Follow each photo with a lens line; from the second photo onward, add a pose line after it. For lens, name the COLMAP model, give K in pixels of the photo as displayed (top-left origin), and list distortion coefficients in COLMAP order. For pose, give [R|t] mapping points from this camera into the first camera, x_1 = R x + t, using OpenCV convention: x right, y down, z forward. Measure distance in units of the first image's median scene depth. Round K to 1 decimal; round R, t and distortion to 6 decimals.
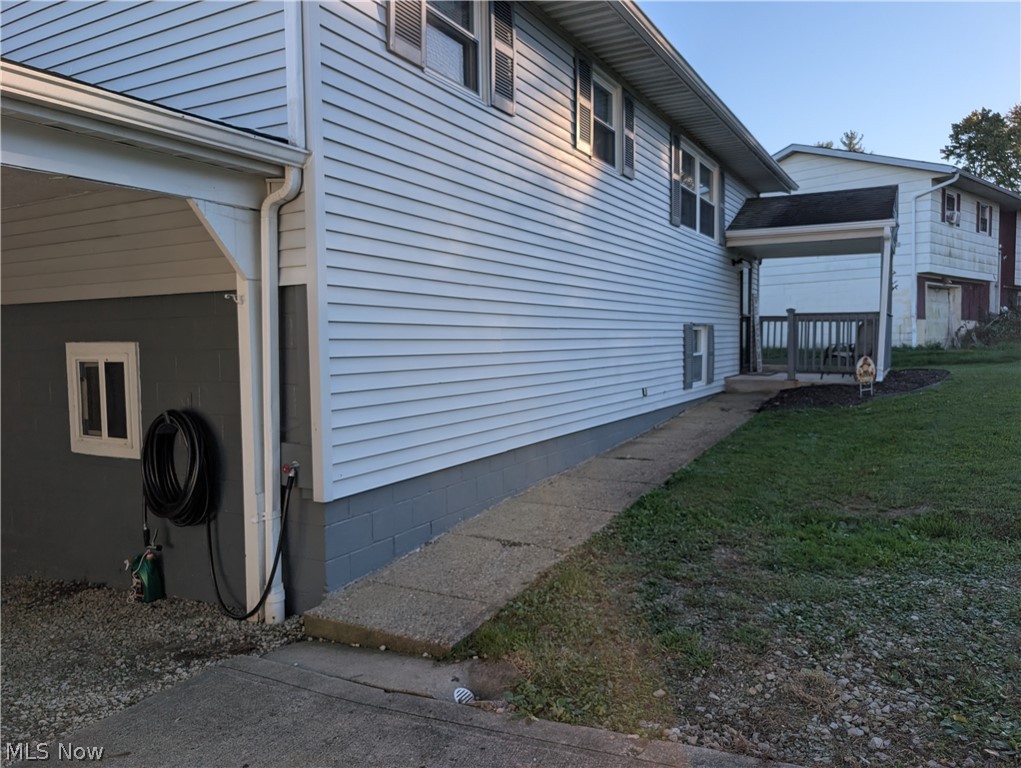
lens RADIAL K [[733.0, 0, 507.3], [0, 733.0, 389.0], [0, 0, 1]] dist [0.022378, -0.019049]
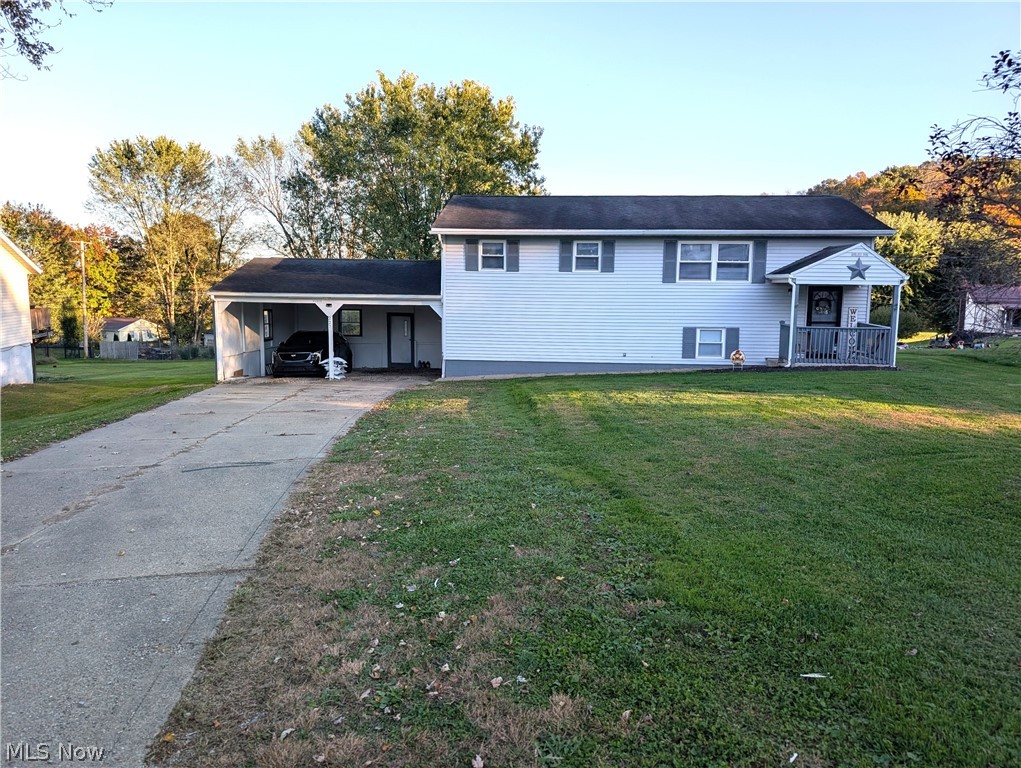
lens RADIAL K [[733.0, 0, 513.9], [0, 733.0, 386.1], [0, 0, 1]] dist [0.022378, -0.019049]
pose [[0.419549, 0.133294, -0.897893, 4.221146], [-0.076929, 0.990822, 0.111144, -0.253758], [0.904467, 0.022444, 0.425953, -0.732616]]
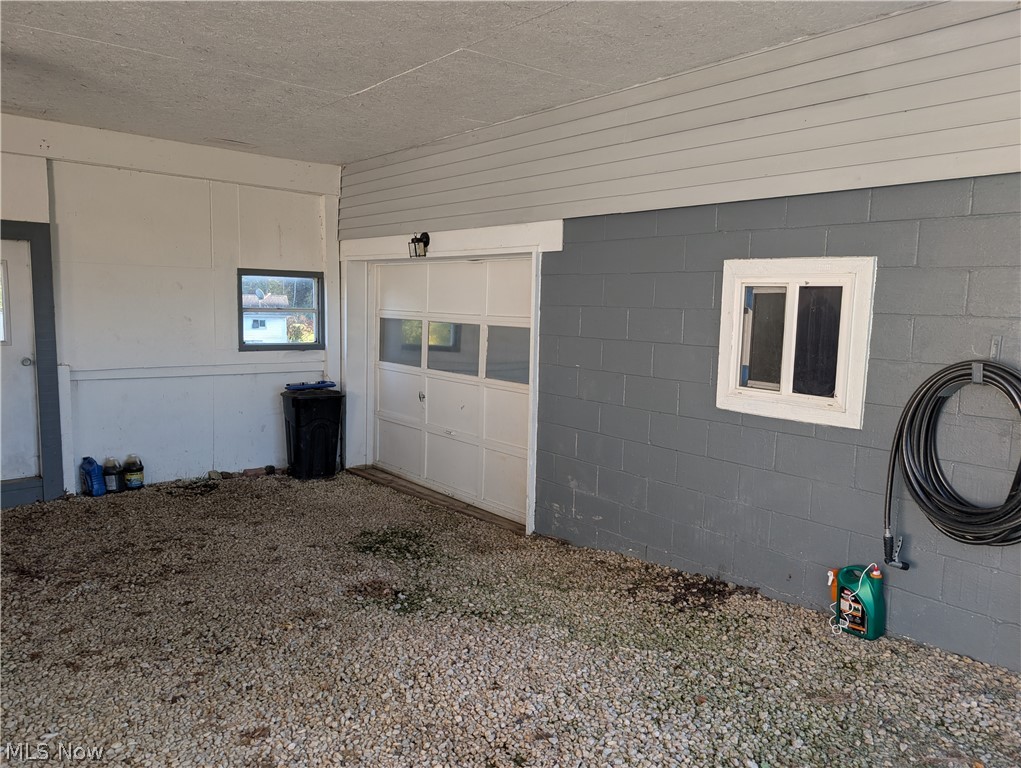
lens RADIAL K [[733.0, 0, 512.2], [0, 733.0, 386.1], [0, 0, 1]] dist [0.022378, -0.019049]
pose [[0.928444, 0.077177, -0.363366, -0.583728], [-0.059028, 0.996403, 0.060808, 0.034620], [0.366752, -0.035008, 0.929660, 0.261564]]
